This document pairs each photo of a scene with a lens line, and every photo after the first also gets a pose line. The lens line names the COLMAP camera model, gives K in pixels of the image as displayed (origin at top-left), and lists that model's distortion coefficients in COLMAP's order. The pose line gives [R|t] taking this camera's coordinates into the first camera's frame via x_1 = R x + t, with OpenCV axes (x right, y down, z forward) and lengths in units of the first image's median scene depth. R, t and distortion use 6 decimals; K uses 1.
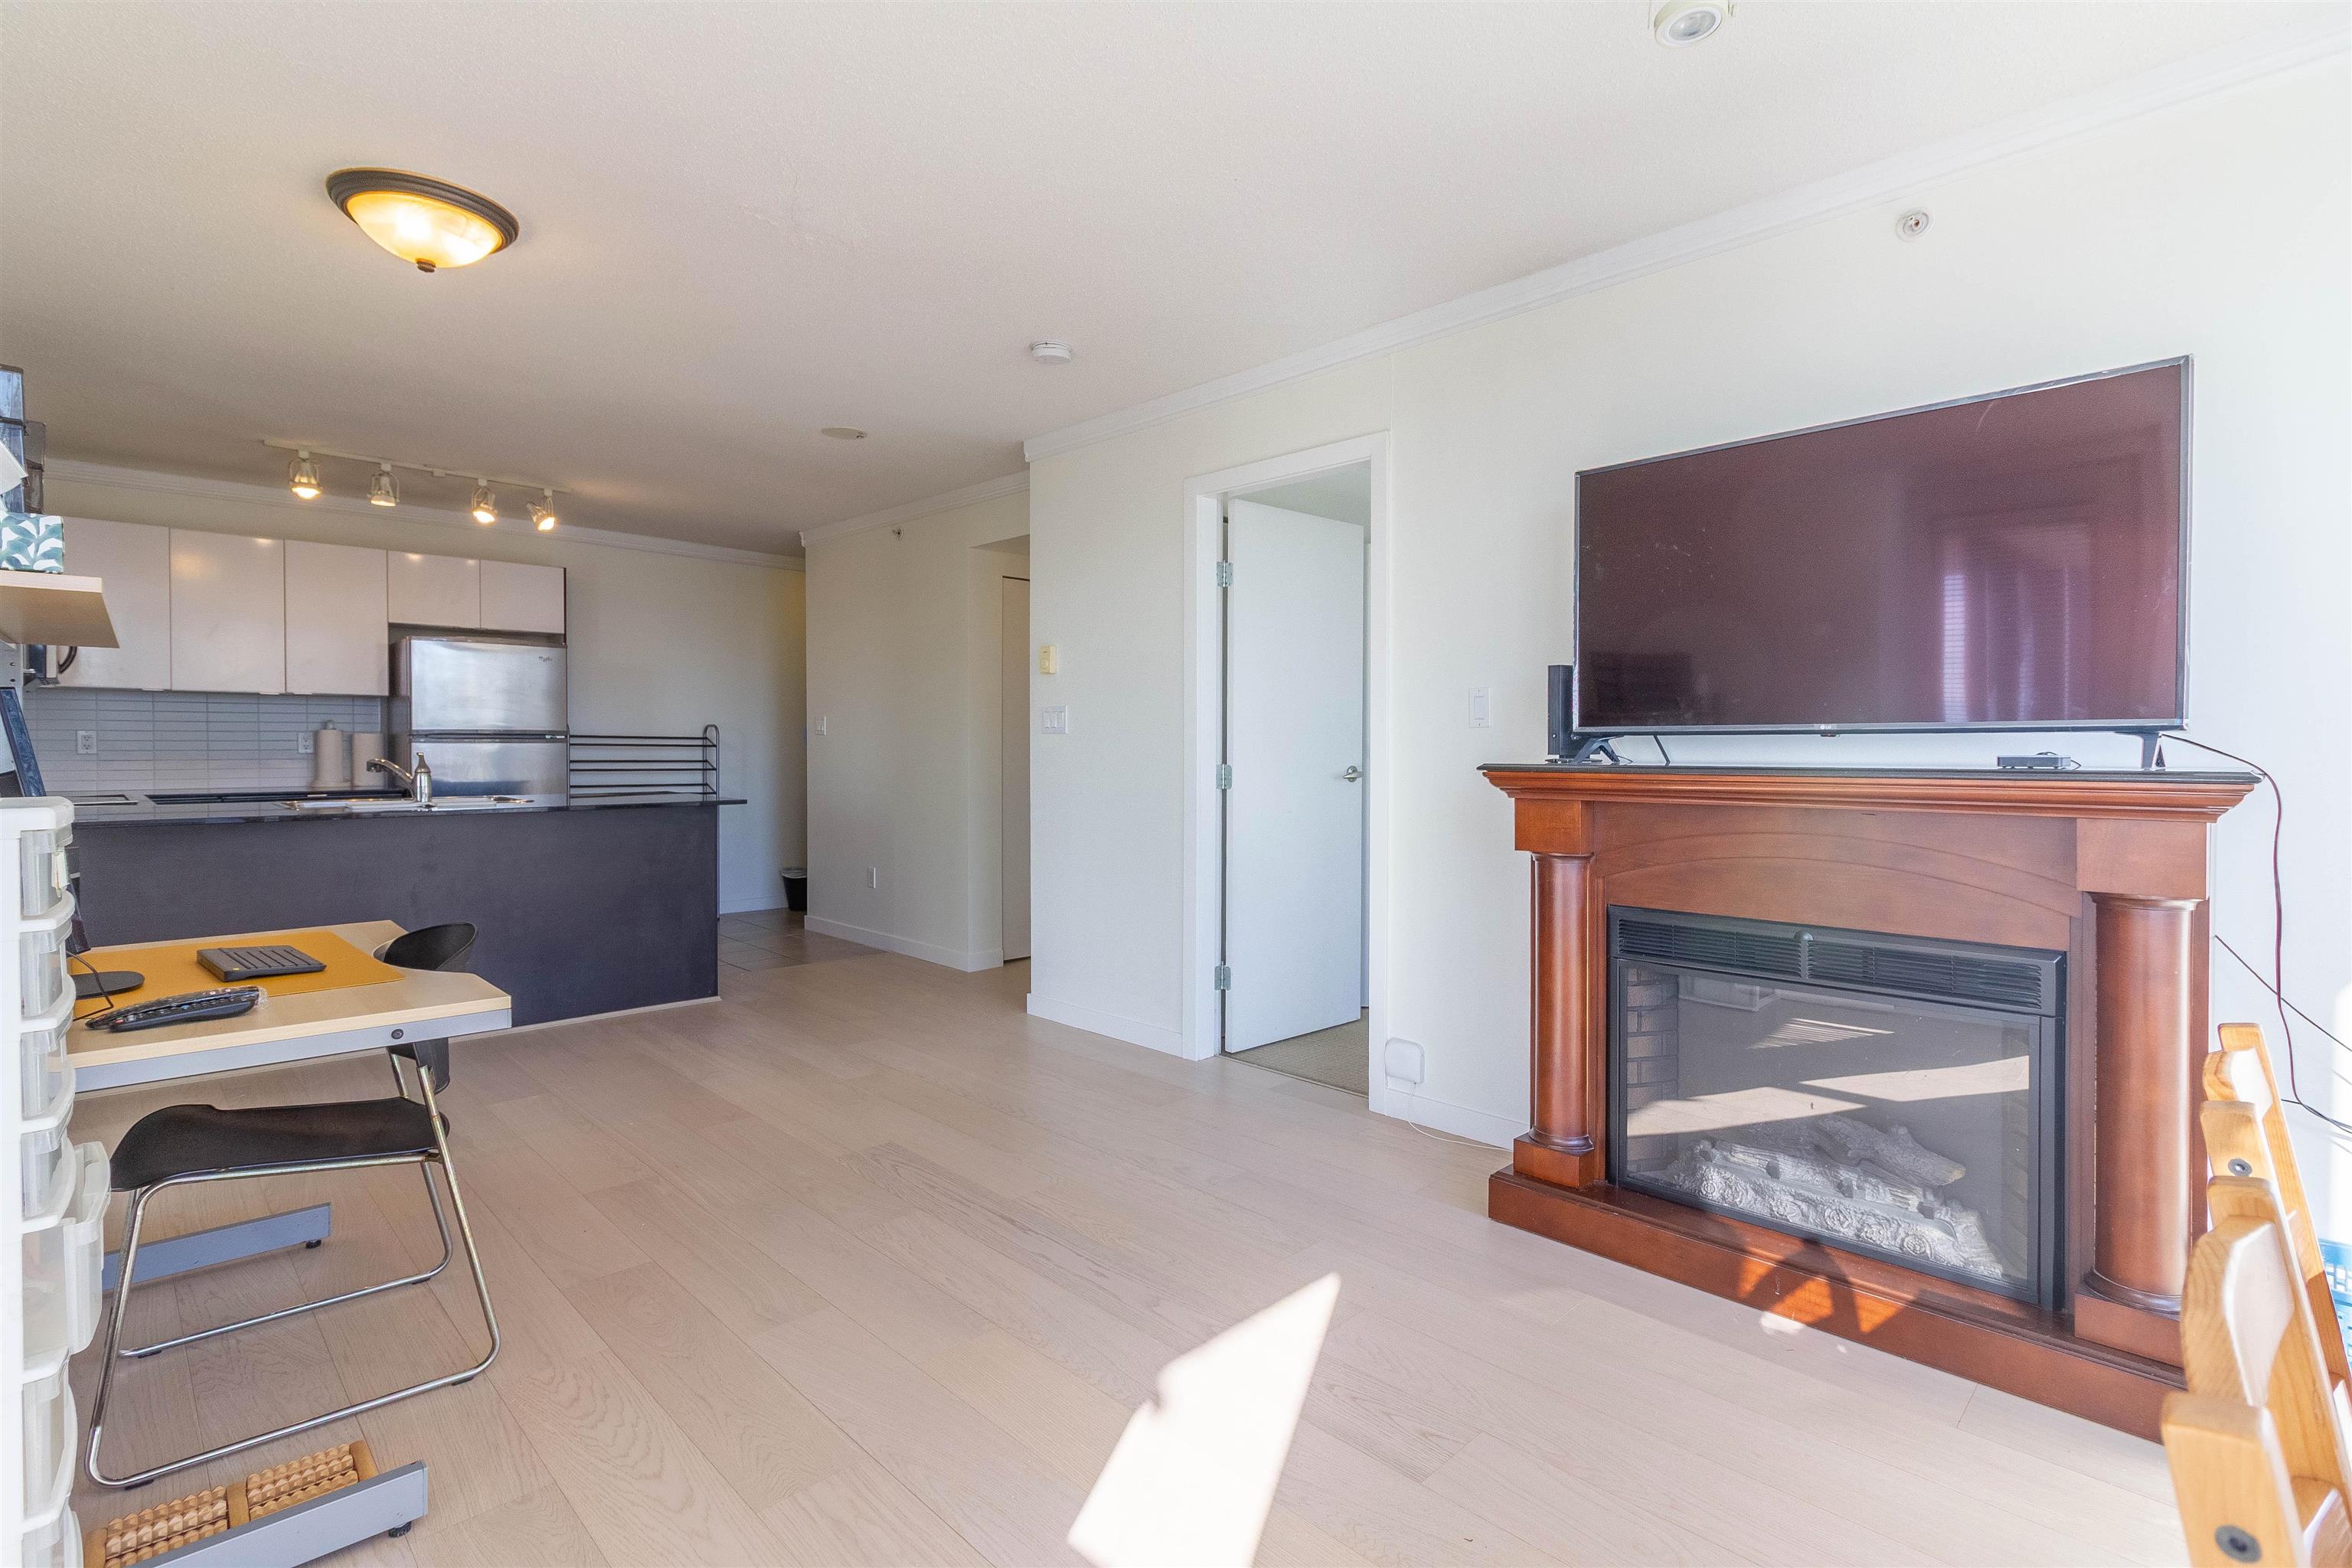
lens RADIAL K [[1103.9, 0, 1176.7], [0, 1103.9, 752.8], [0, 0, 1]] dist [0.010025, -0.000218]
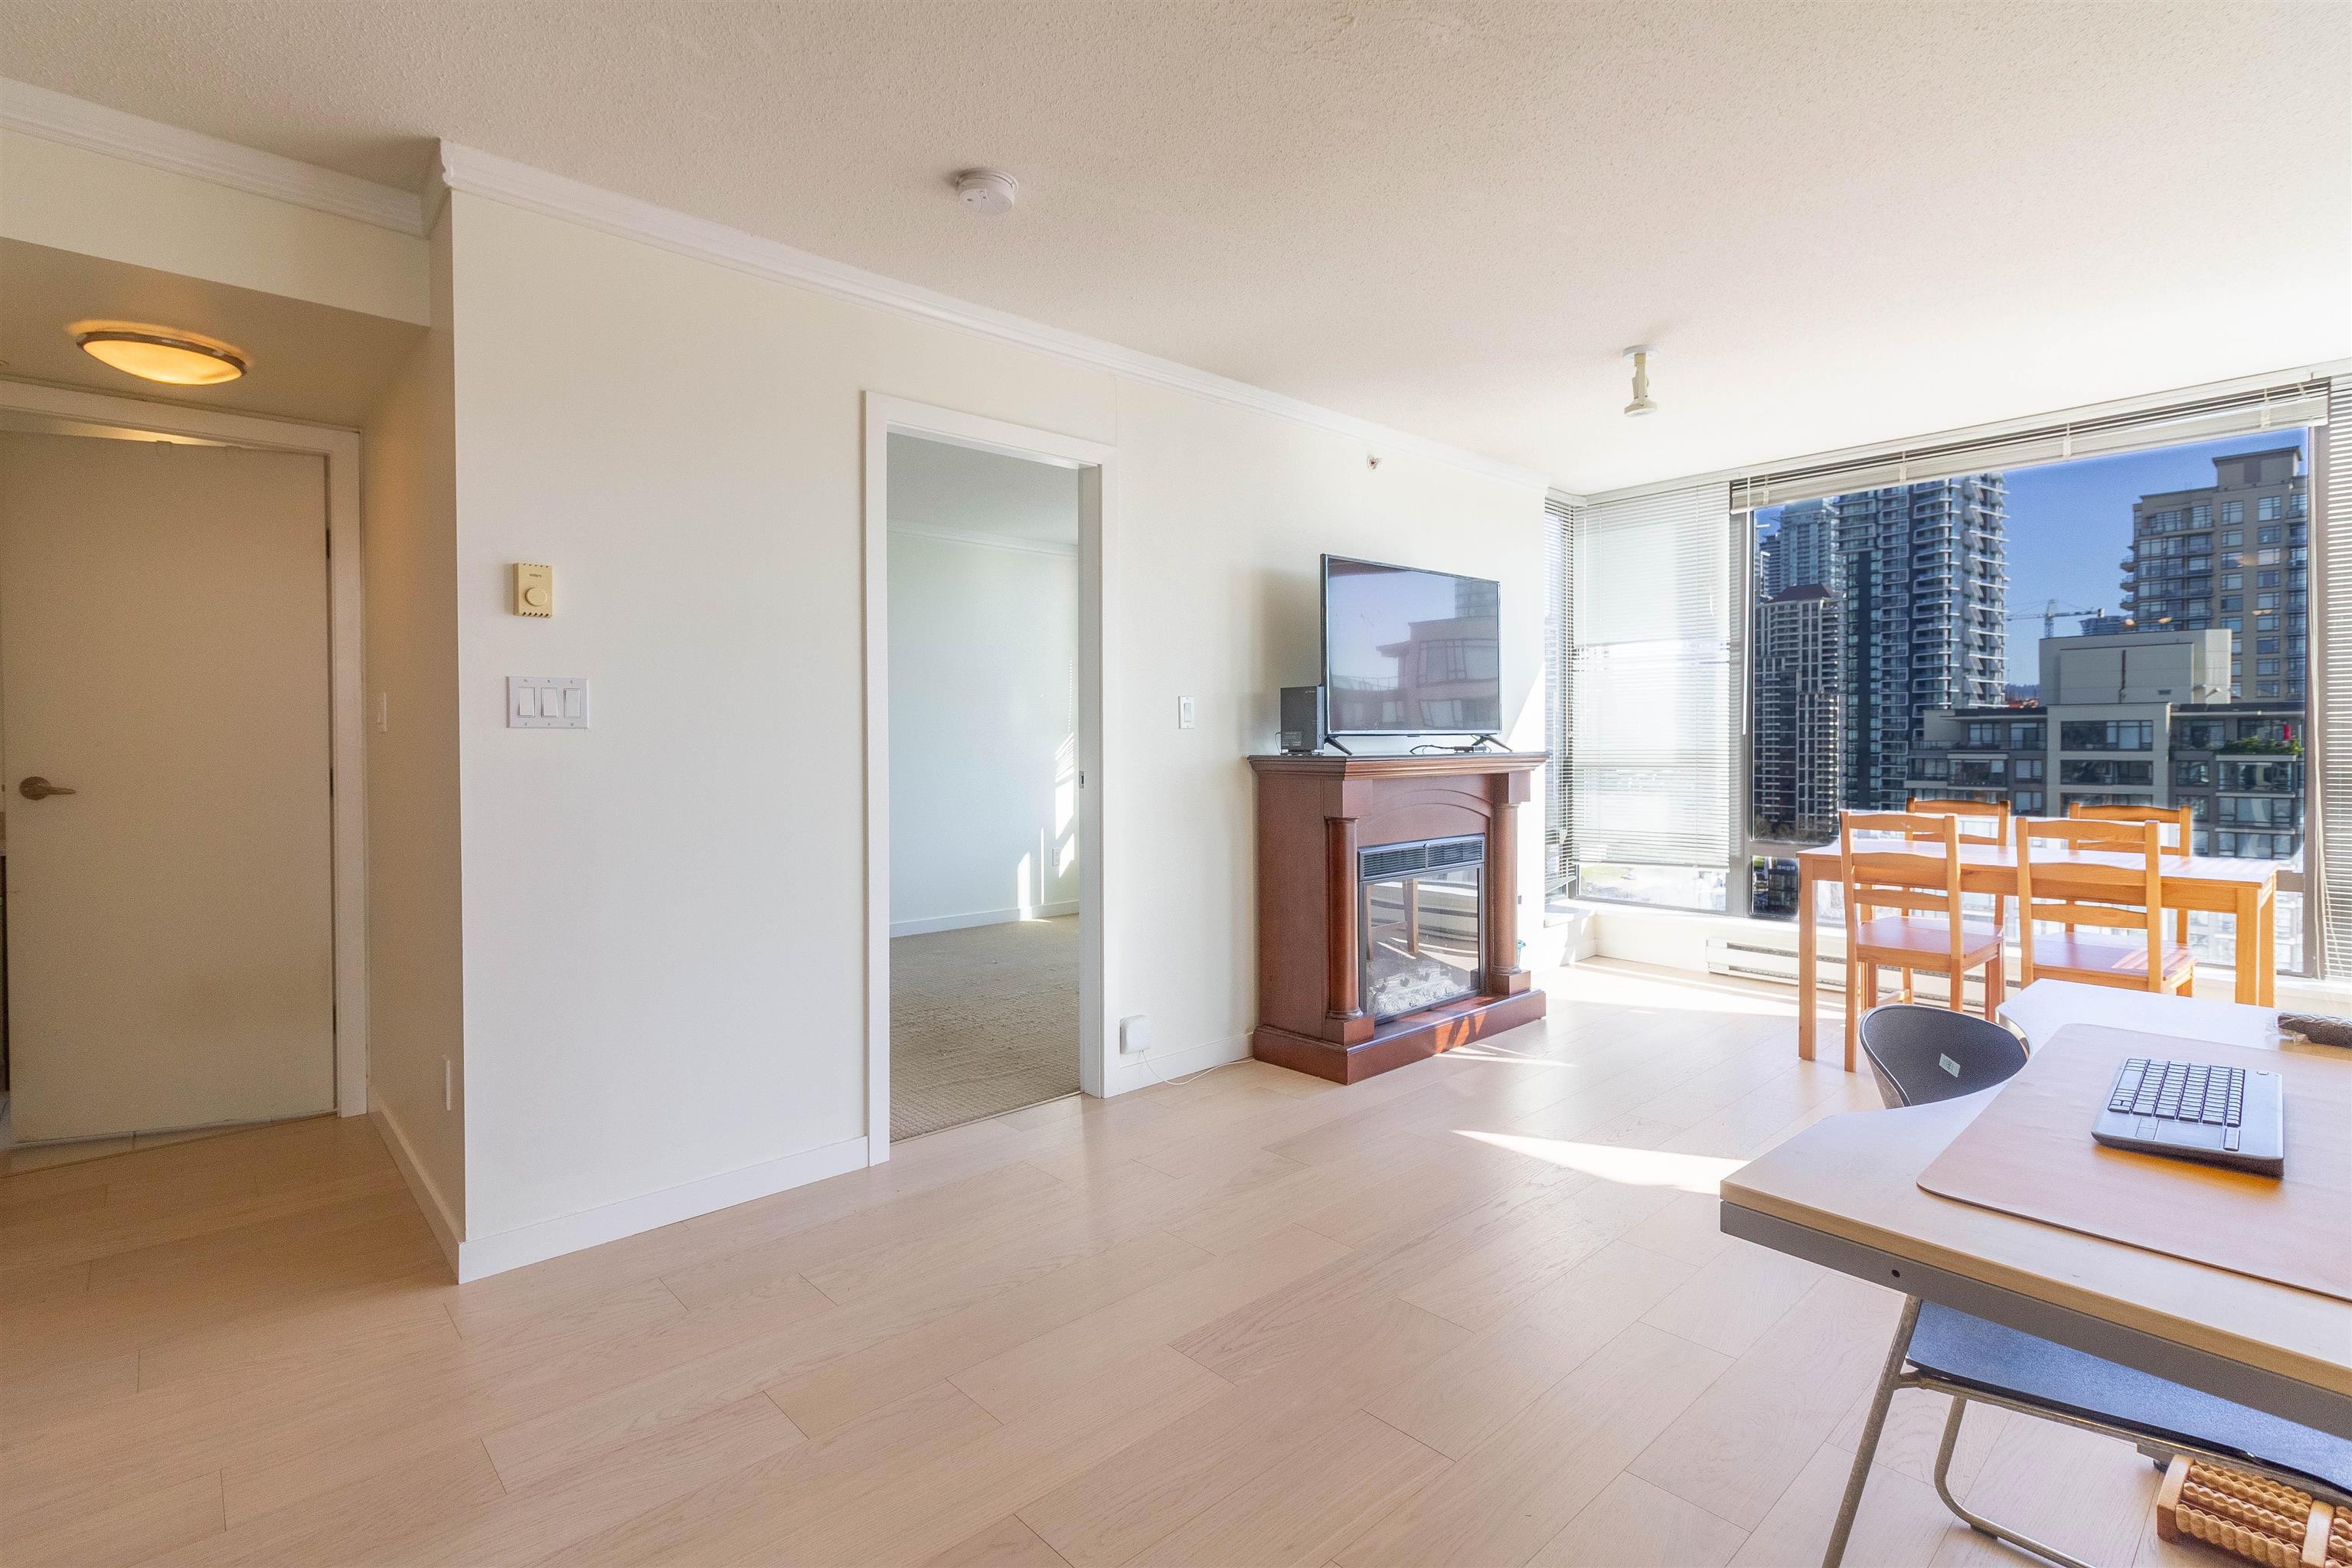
lens RADIAL K [[1103.9, 0, 1176.7], [0, 1103.9, 752.8], [0, 0, 1]] dist [0.010025, -0.000218]
pose [[0.040426, -0.008786, 0.999144, -0.583509], [0.013519, 0.999875, 0.008245, -0.005269], [-0.999091, 0.013174, 0.040540, 0.606519]]
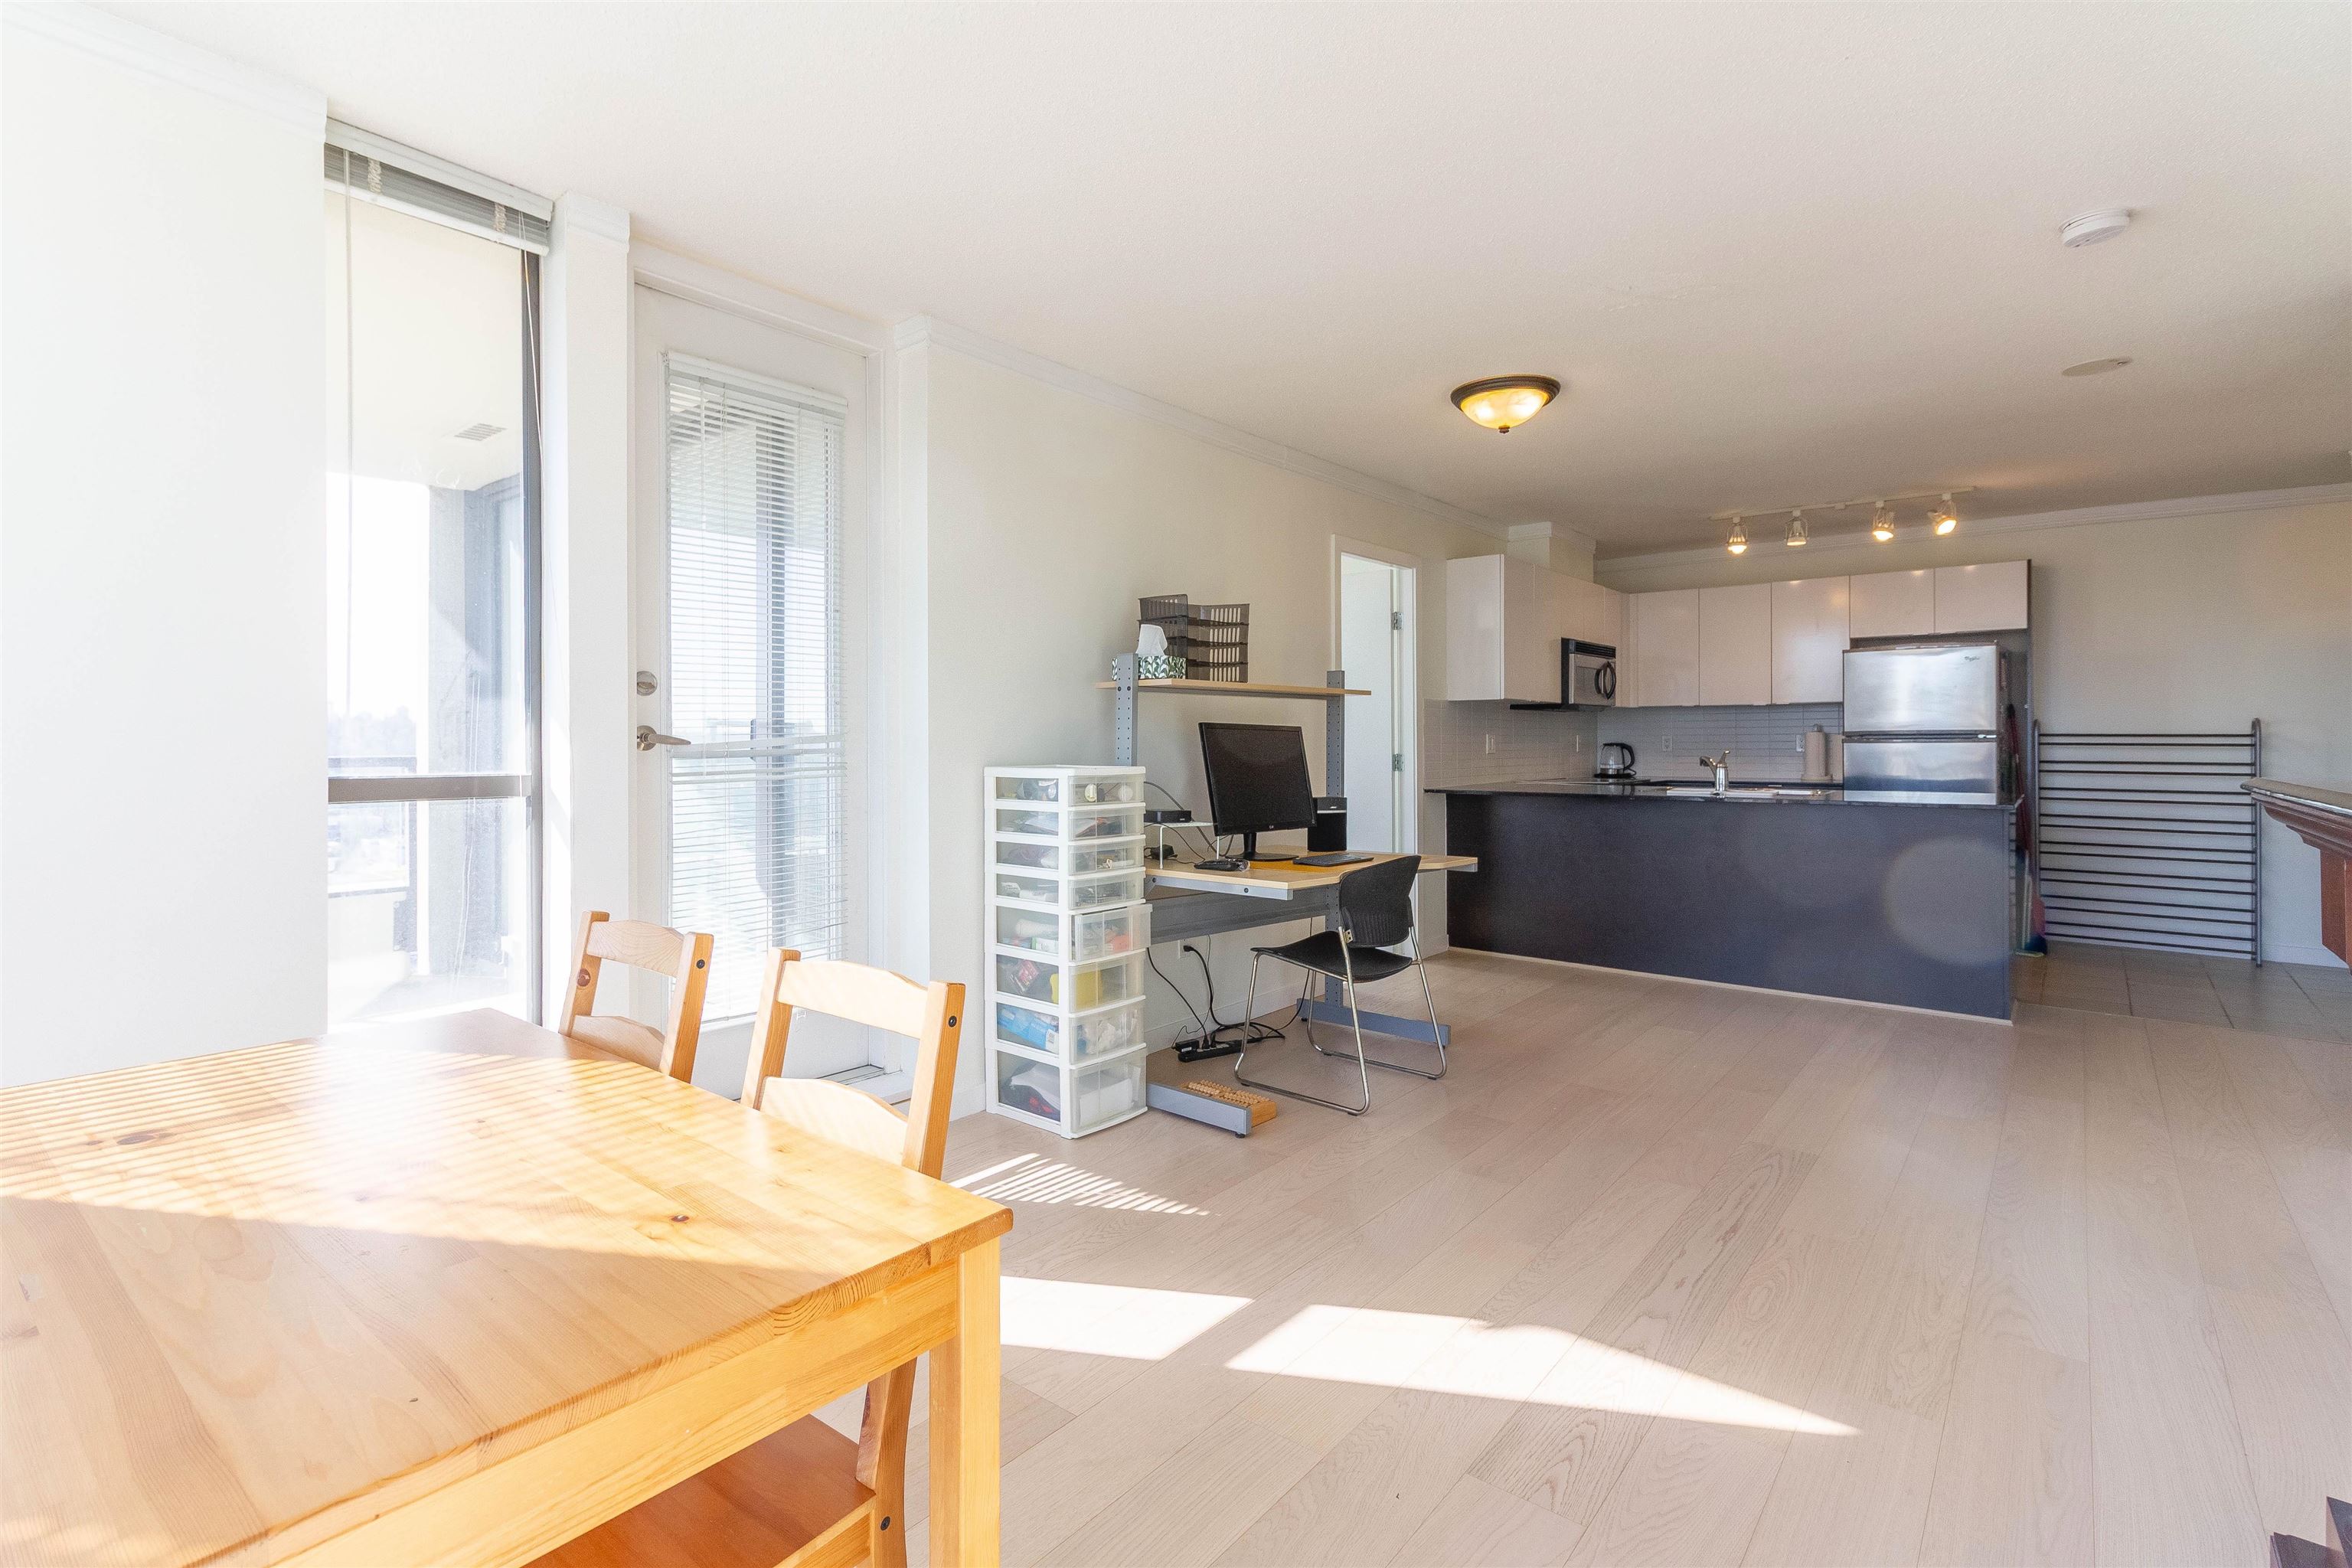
lens RADIAL K [[1103.9, 0, 1176.7], [0, 1103.9, 752.8], [0, 0, 1]] dist [0.010025, -0.000218]
pose [[0.103923, 0.006154, -0.994566, 0.406791], [-0.004301, 0.999974, 0.005738, -0.002826], [0.994576, 0.003681, 0.103947, 0.211066]]
